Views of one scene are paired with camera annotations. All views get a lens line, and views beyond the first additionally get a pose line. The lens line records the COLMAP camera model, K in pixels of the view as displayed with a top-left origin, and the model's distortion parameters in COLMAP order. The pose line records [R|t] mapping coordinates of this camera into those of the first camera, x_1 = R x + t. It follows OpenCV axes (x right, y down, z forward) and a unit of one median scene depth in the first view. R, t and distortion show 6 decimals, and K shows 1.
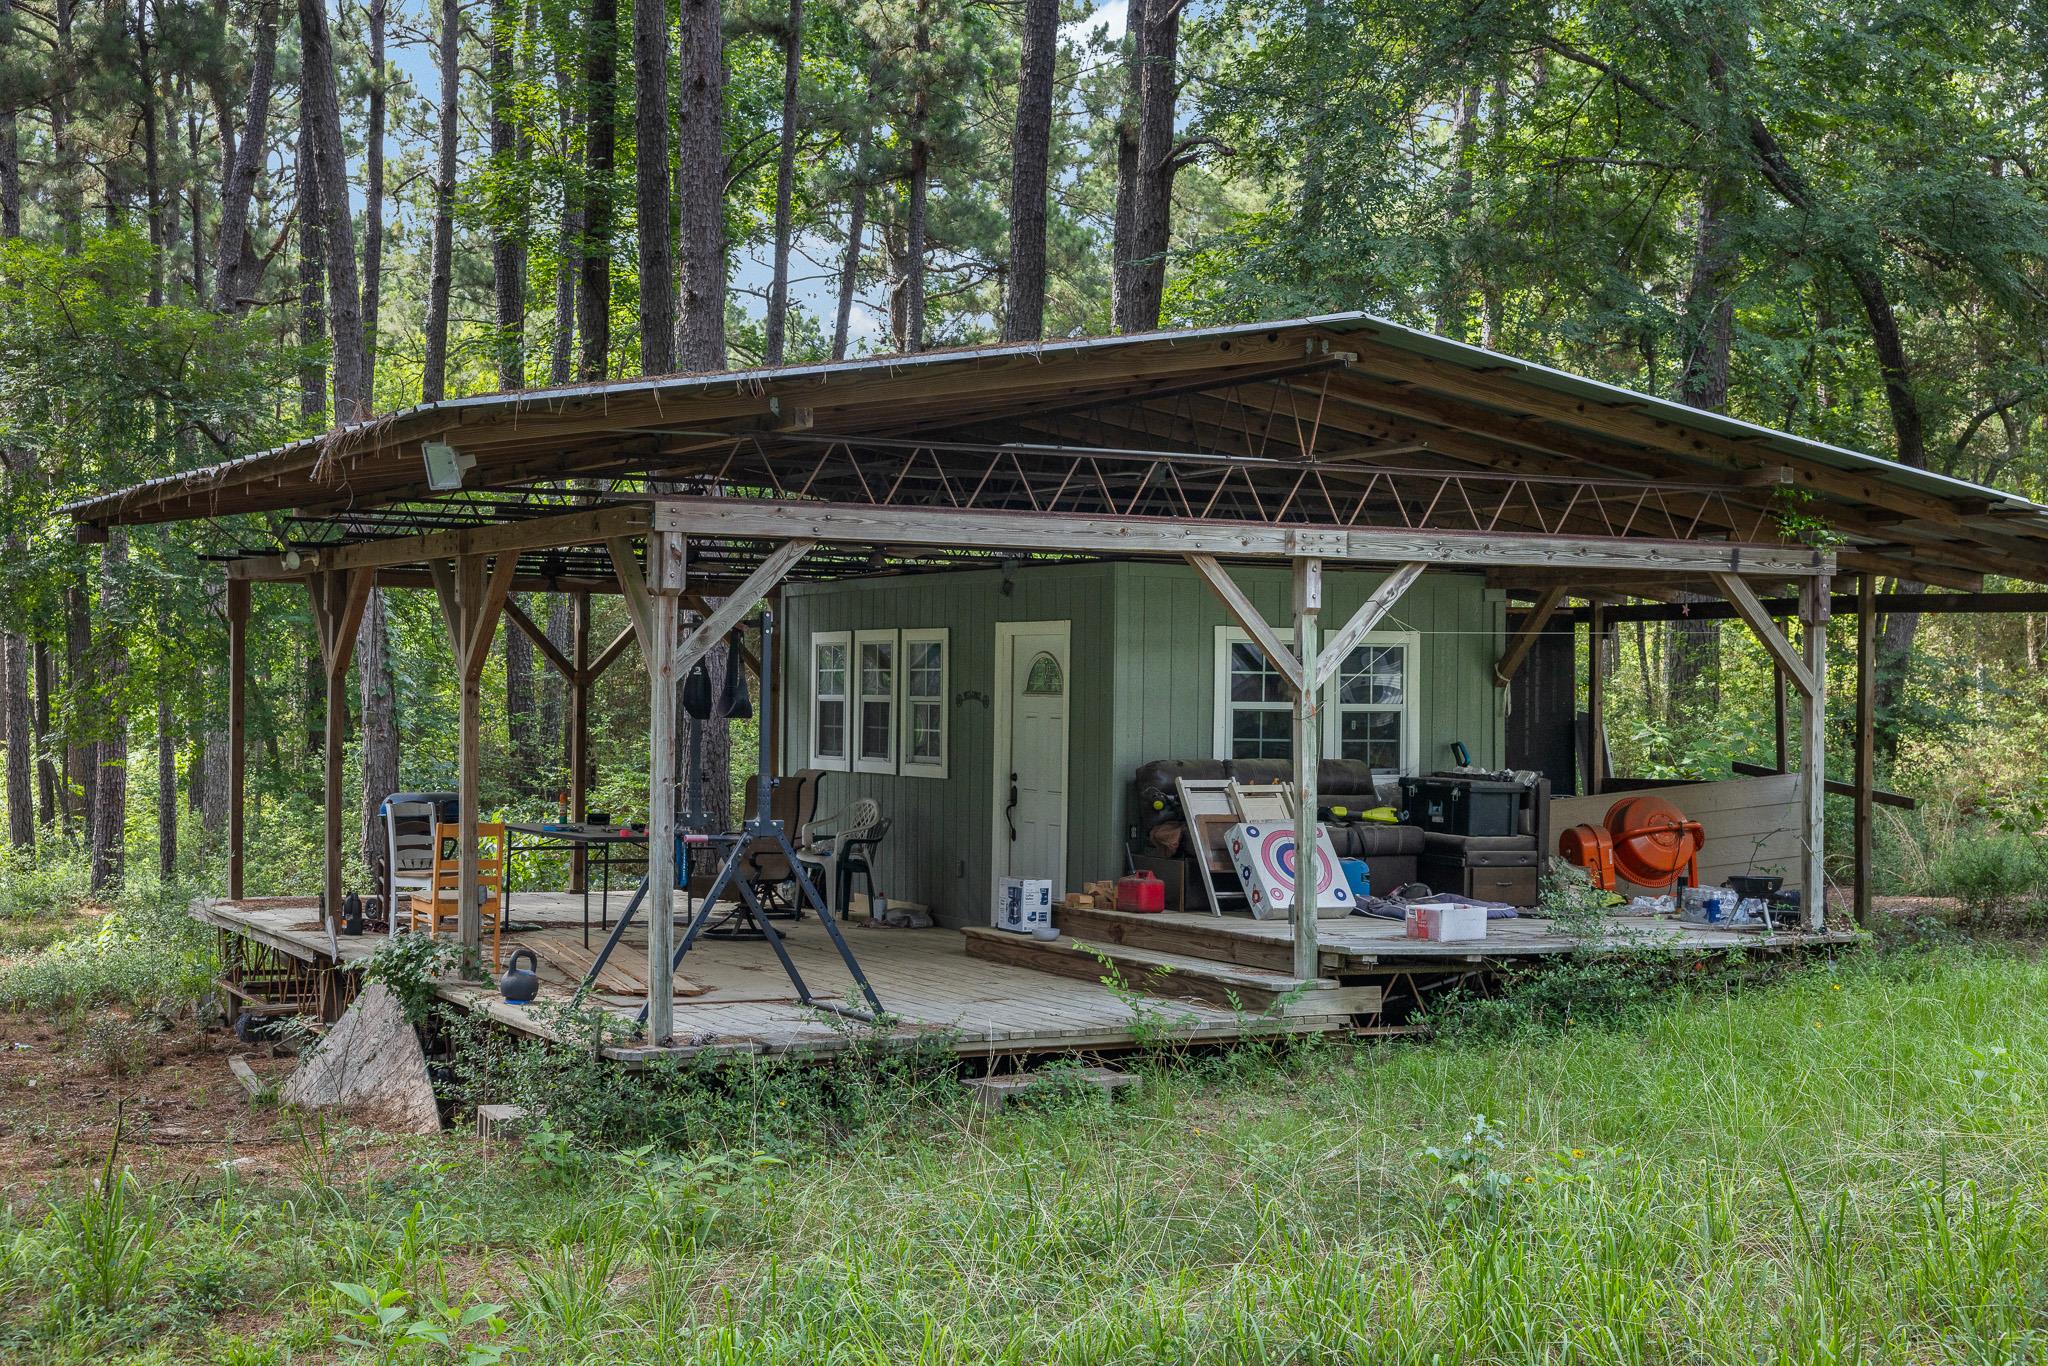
lens RADIAL K [[2845.7, 0, 1024.3], [0, 2845.7, 685.0], [0, 0, 1]] dist [0.008664, 0.000000]
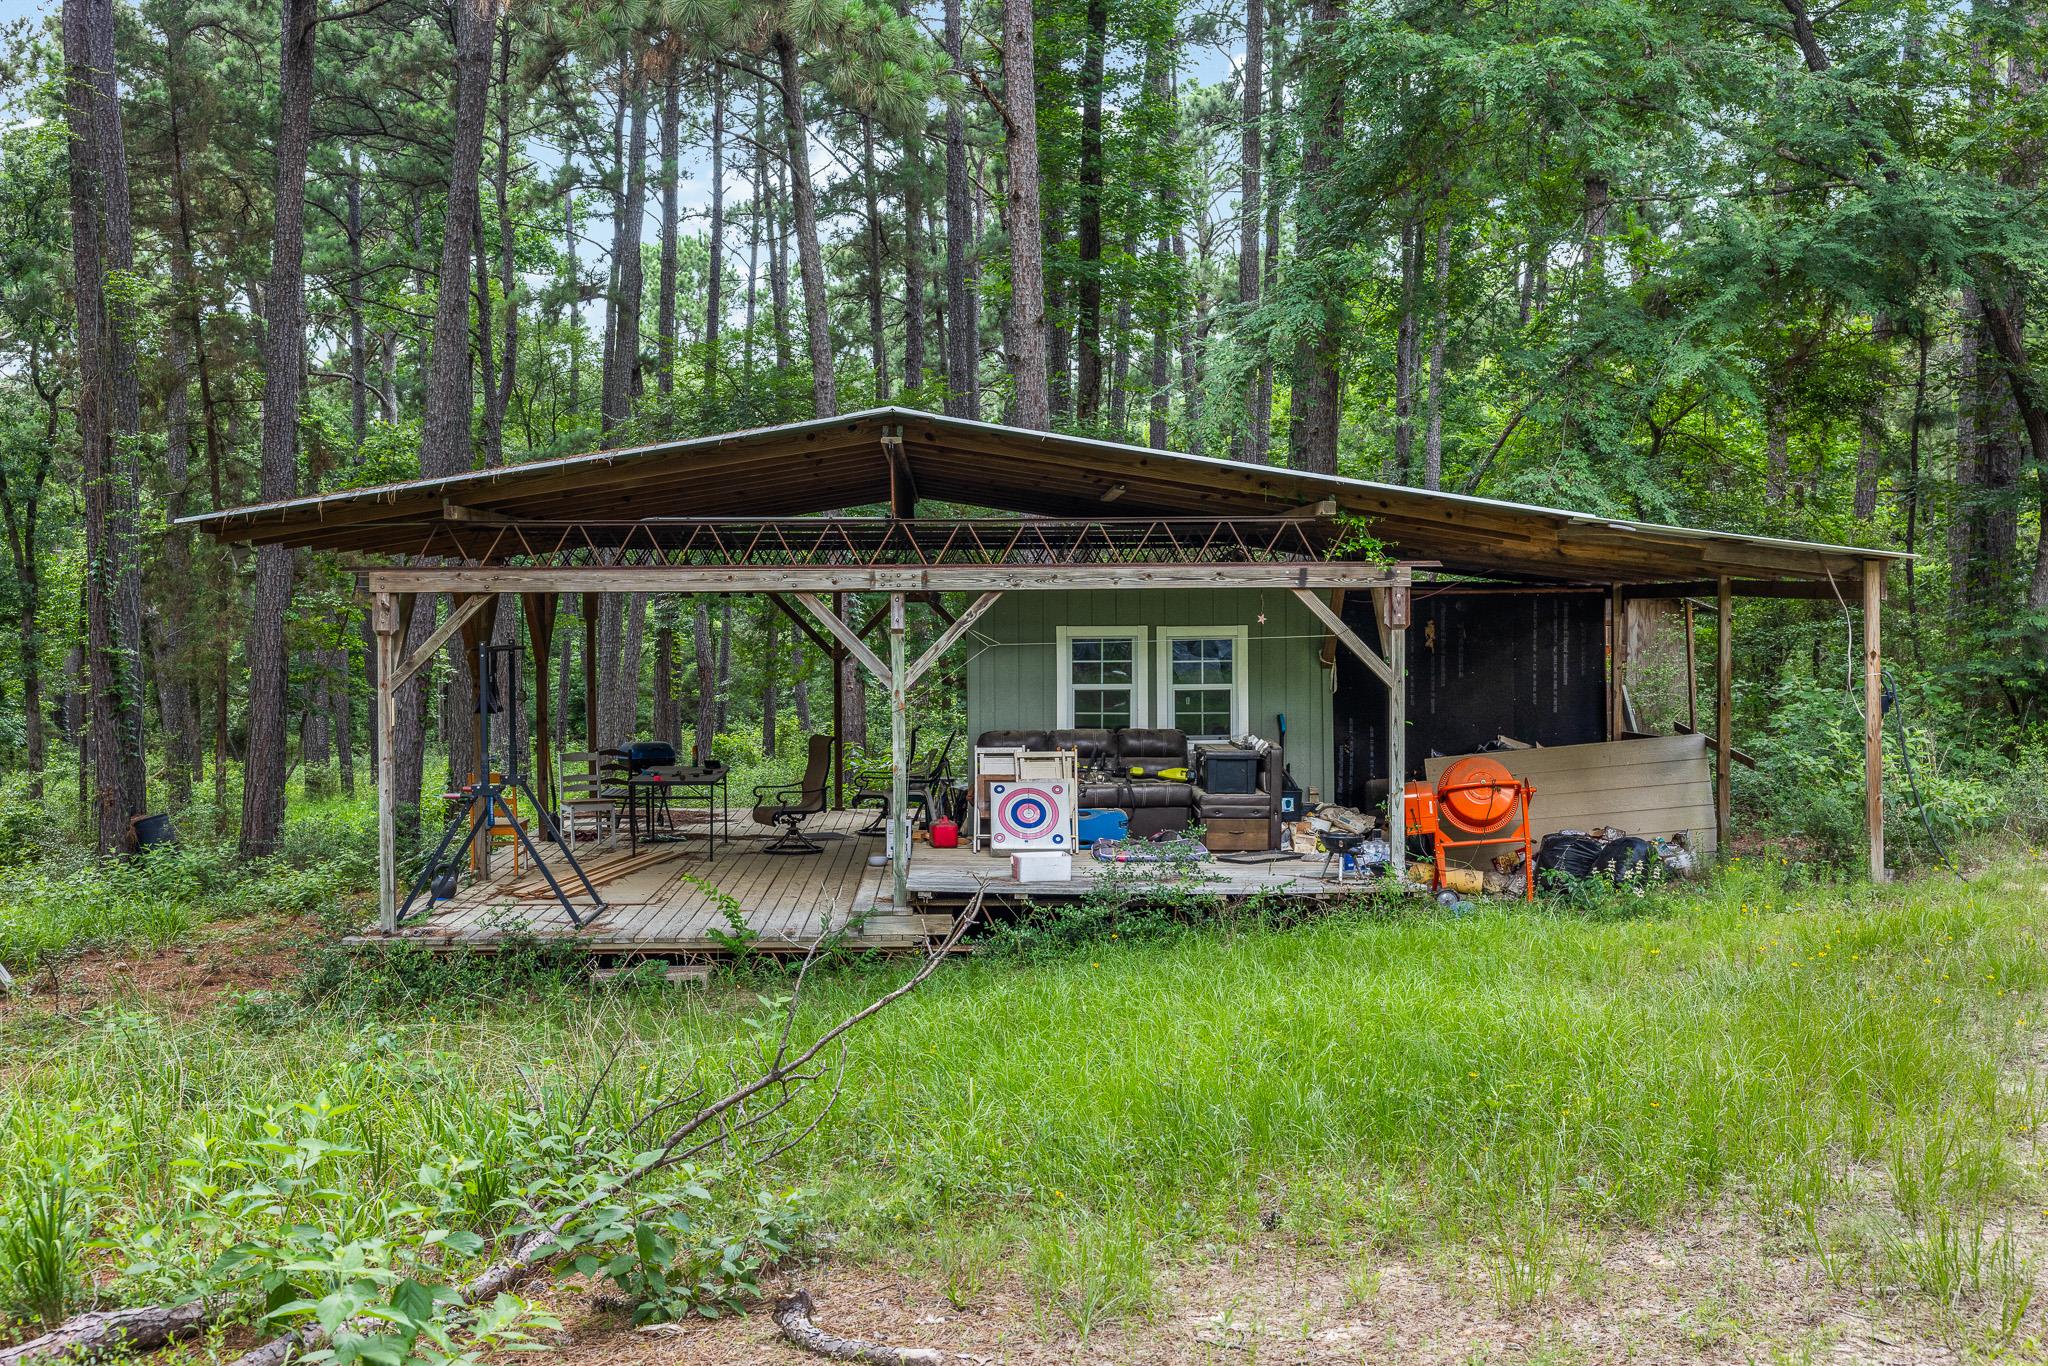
lens RADIAL K [[2289.5, 0, 1023.9], [0, 2289.5, 681.2], [0, 0, 1]] dist [-0.017887, 0.000000]
pose [[0.898330, -0.001522, -0.439319, 0.612235], [0.017538, 0.999321, 0.032400, -0.035566], [0.438971, -0.036811, 0.897747, 0.066489]]
